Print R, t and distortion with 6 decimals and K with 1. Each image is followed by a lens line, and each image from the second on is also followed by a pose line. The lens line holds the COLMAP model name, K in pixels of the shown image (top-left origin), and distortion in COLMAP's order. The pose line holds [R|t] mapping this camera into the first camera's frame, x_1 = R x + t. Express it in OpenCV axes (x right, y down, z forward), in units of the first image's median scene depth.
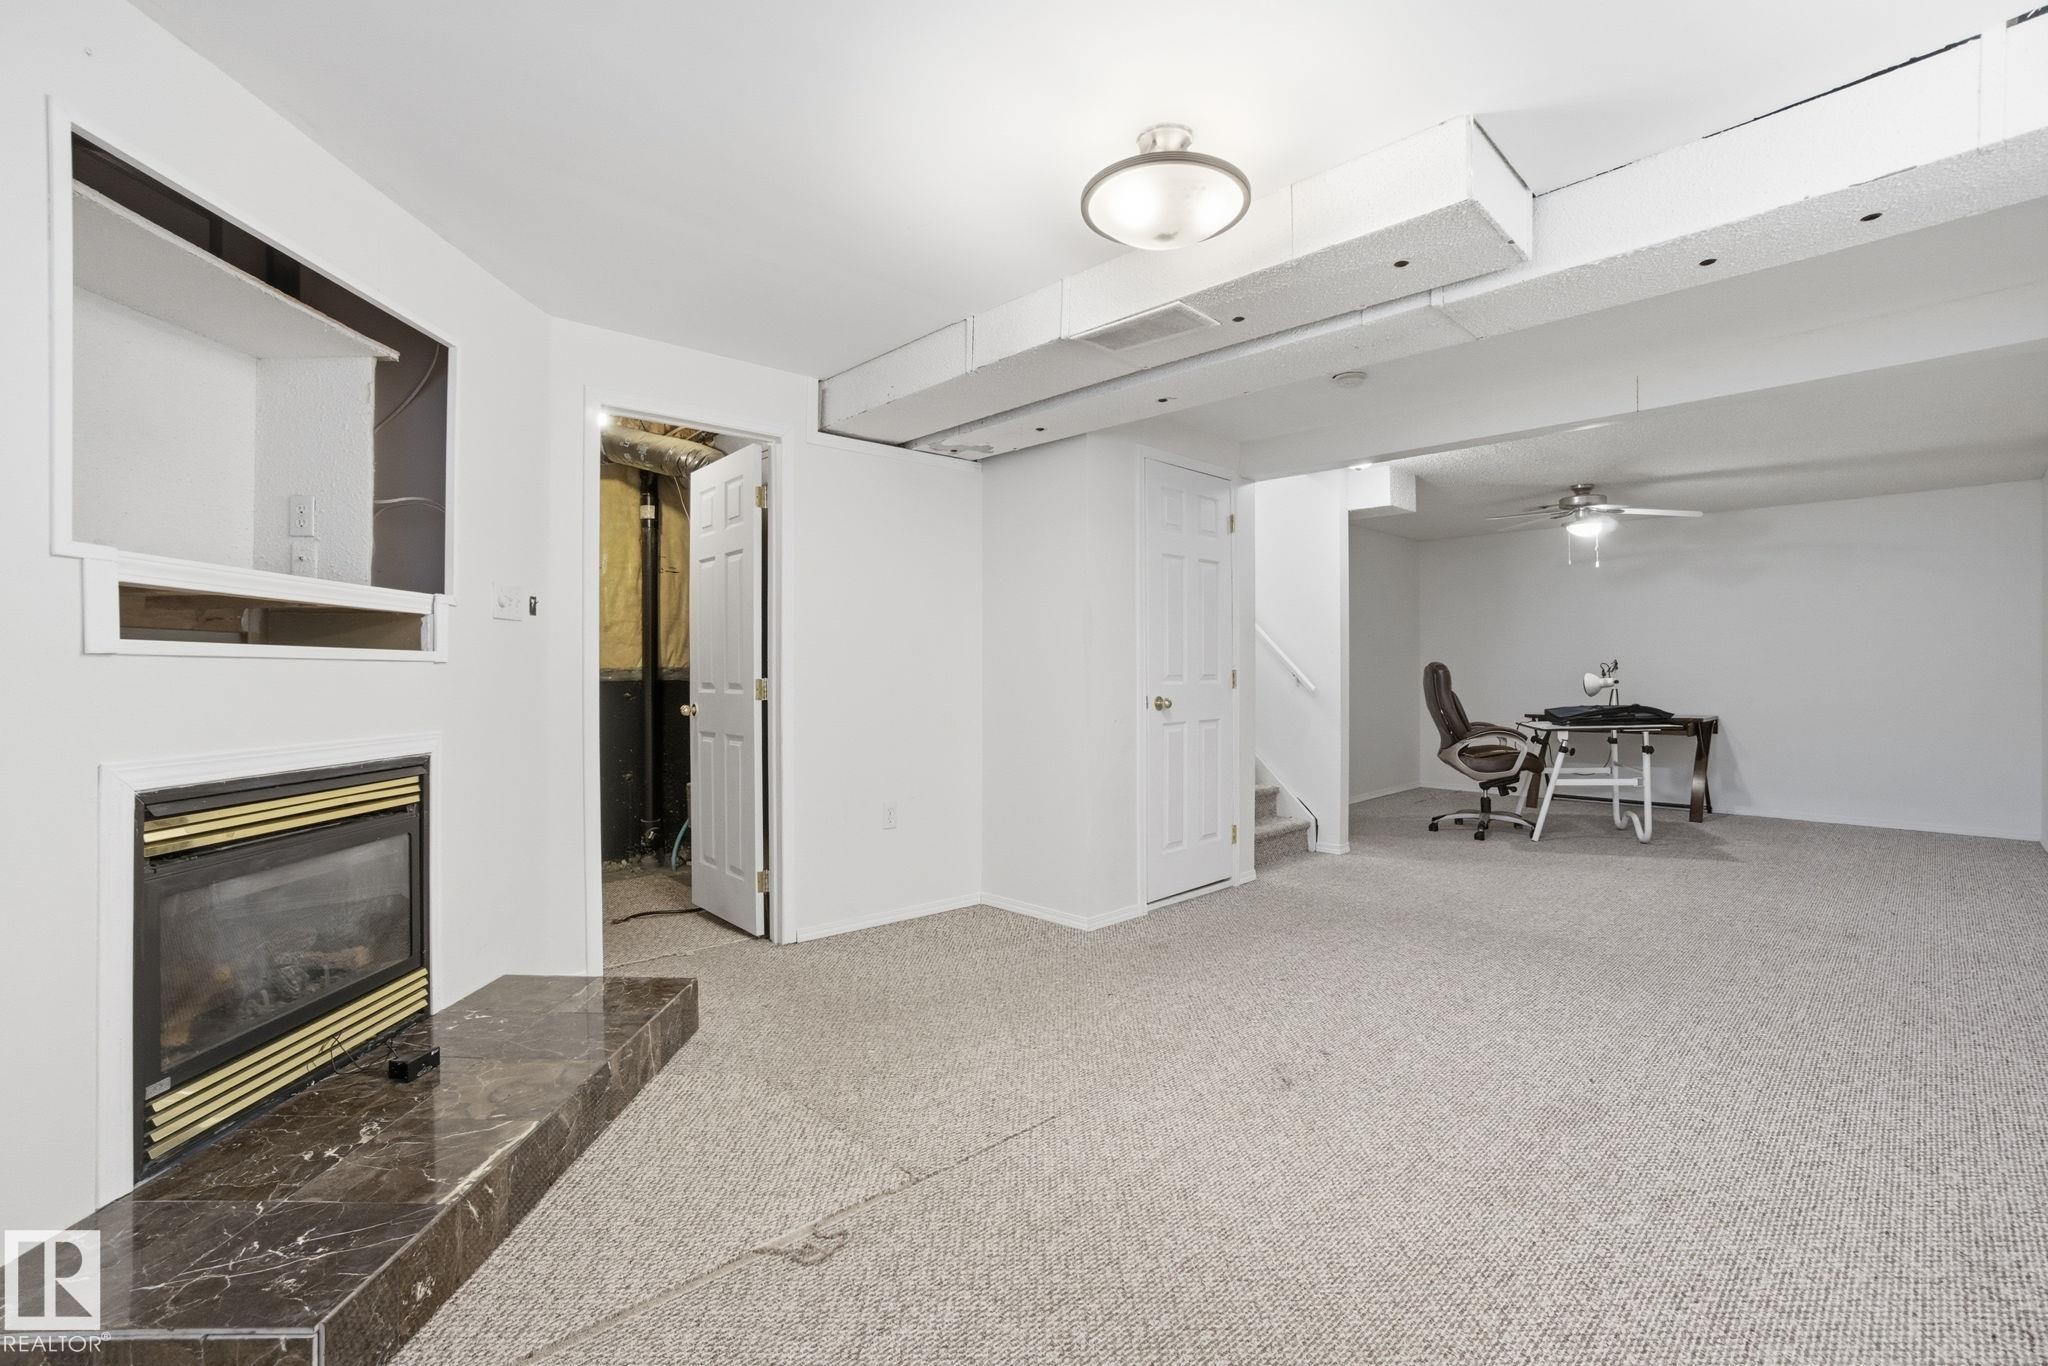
lens RADIAL K [[920.1, 0, 1022.3], [0, 920.1, 669.5], [0, 0, 1]] dist [-0.037733, 0.000093]
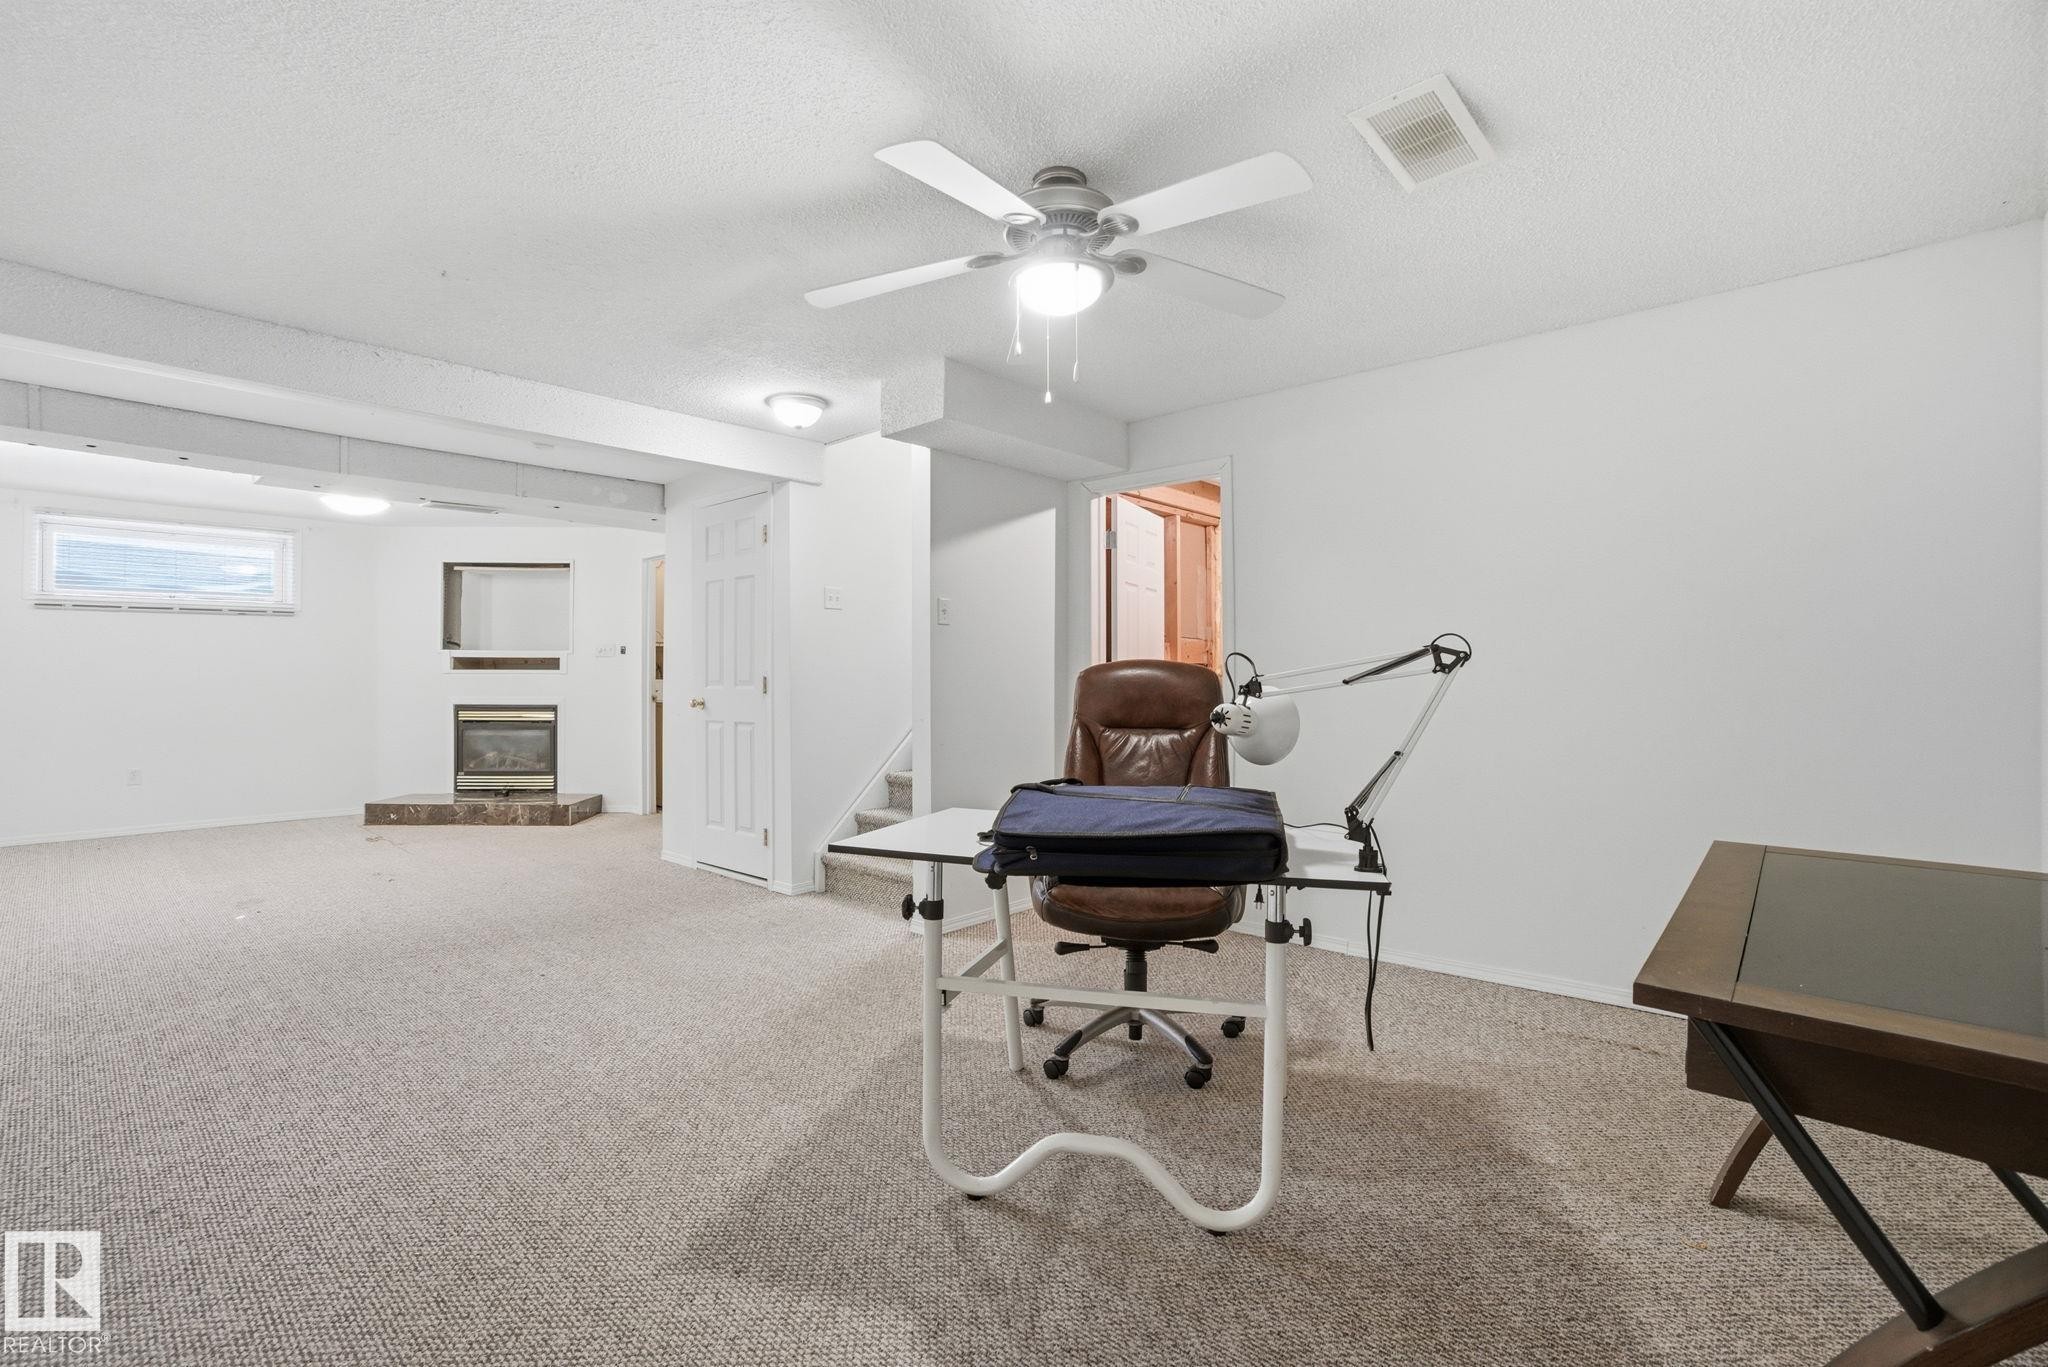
lens RADIAL K [[894.1, 0, 1023.0], [0, 894.1, 676.0], [0, 0, 1]] dist [-0.061252, 0.020565]
pose [[0.075288, 0.000205, -0.997162, 2.390376], [0.002154, 0.999998, 0.000368, -0.000358], [0.997160, -0.002175, 0.075287, 2.339993]]
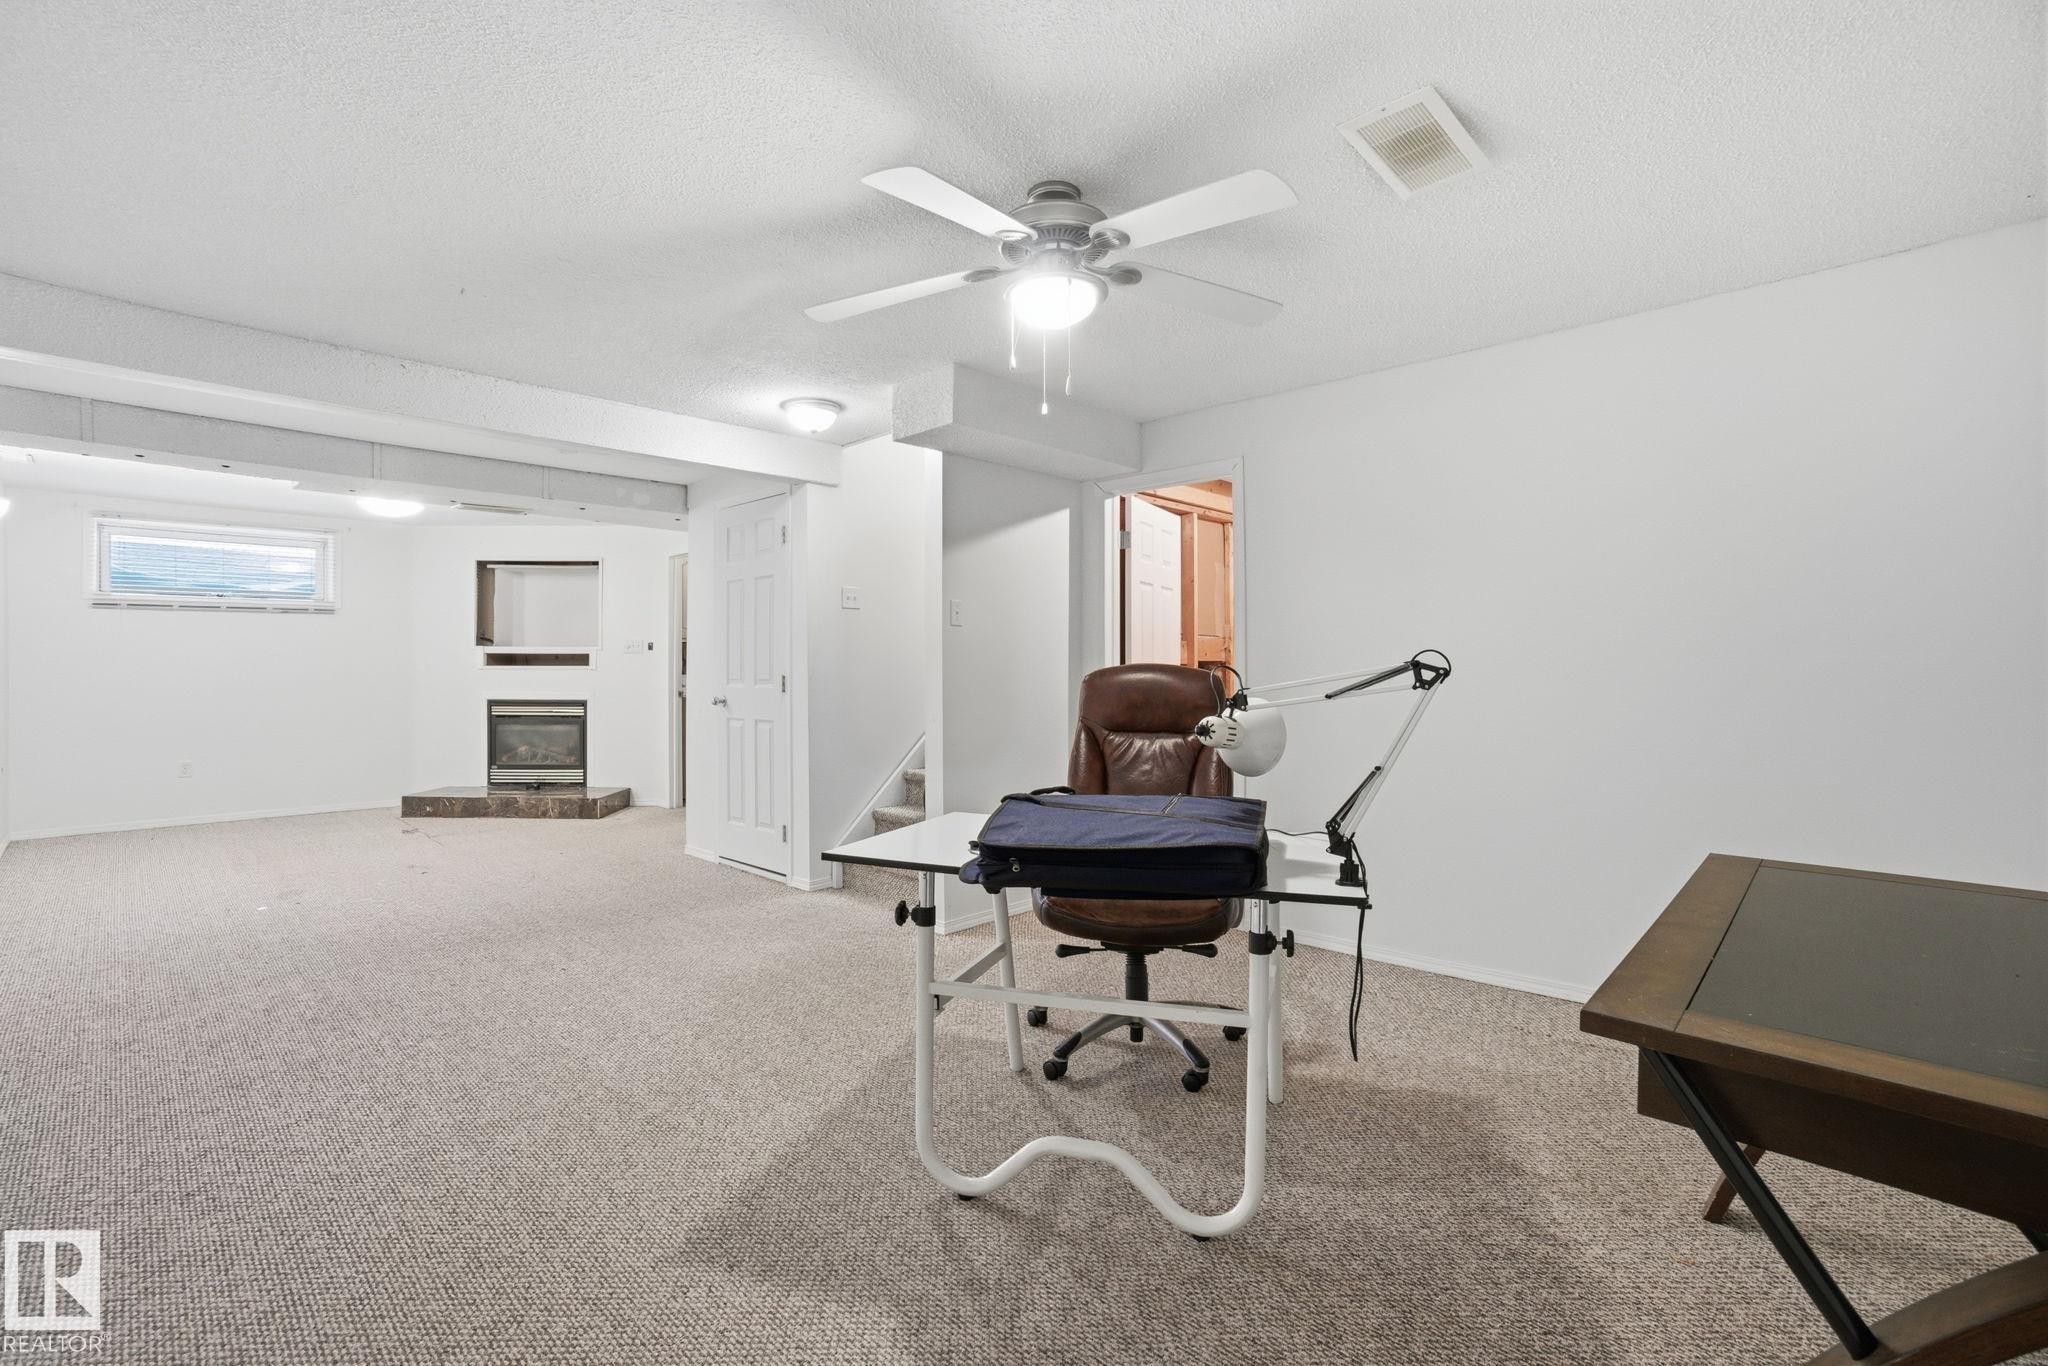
lens RADIAL K [[894.3, 0, 1023.9], [0, 894.3, 671.3], [0, 0, 1]] dist [-0.062939, 0.020817]
pose [[0.042148, 0.005160, -0.999098, 2.403881], [0.001874, 0.999984, 0.005244, -0.017052], [0.999110, -0.002094, 0.042138, 2.371889]]
